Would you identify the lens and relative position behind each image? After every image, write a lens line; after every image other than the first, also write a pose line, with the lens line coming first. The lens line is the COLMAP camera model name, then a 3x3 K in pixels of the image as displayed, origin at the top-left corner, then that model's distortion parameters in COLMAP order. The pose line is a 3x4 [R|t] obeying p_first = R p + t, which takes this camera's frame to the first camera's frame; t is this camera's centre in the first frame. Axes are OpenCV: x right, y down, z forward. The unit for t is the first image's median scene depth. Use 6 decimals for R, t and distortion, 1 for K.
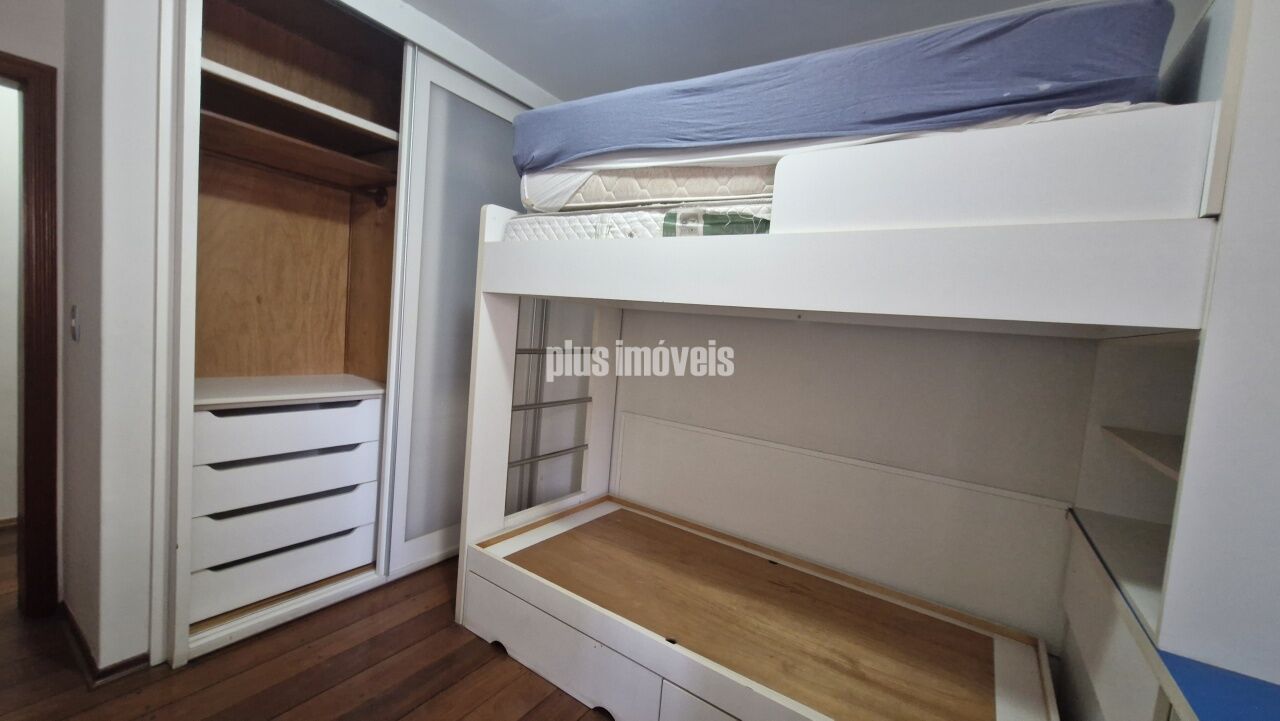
lens RADIAL K [[503.9, 0, 635.7], [0, 503.9, 360.2], [0, 0, 1]] dist [0.000437, -0.000066]
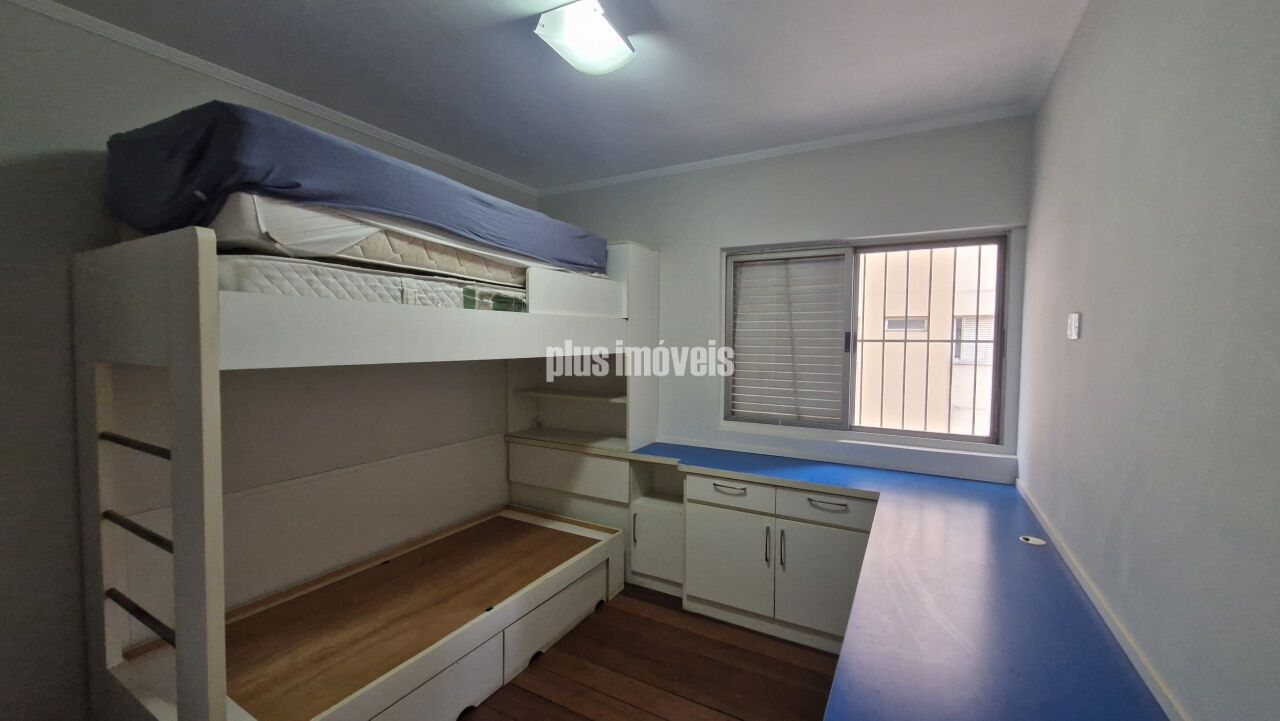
lens RADIAL K [[503.9, 0, 635.7], [0, 503.9, 360.2], [0, 0, 1]] dist [0.000437, -0.000066]
pose [[-0.084049, -0.128496, 0.988142, -1.206461], [0.056176, 0.989463, 0.133446, -0.254642], [-0.994877, 0.066726, -0.075944, 0.676361]]
